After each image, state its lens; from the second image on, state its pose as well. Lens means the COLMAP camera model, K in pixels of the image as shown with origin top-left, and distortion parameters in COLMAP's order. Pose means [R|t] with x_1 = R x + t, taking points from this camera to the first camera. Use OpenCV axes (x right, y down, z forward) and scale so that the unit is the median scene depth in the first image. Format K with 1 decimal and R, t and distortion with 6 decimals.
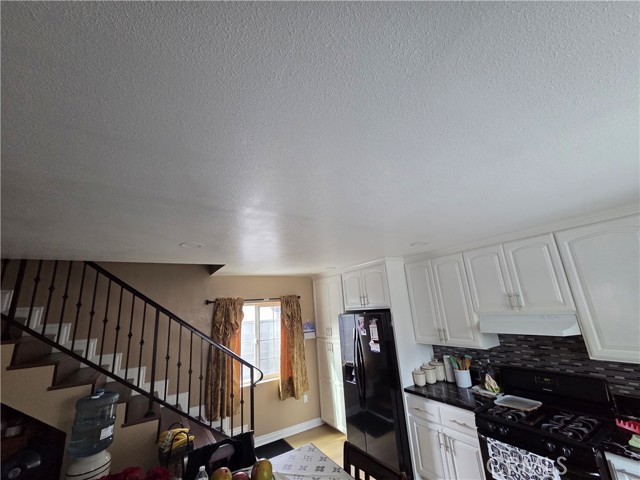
lens RADIAL K [[260.8, 0, 320.0], [0, 260.8, 240.0], [0, 0, 1]] dist [-0.000198, 0.000059]
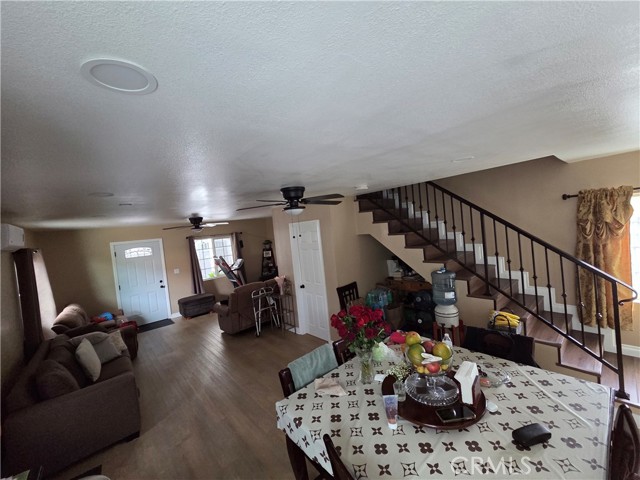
lens RADIAL K [[260.8, 0, 320.0], [0, 260.8, 240.0], [0, 0, 1]] dist [-0.000198, 0.000059]
pose [[0.158315, 0.098396, -0.982474, 0.384319], [0.332325, 0.931661, 0.146858, -0.020780], [0.929783, -0.349751, 0.114797, 0.184551]]
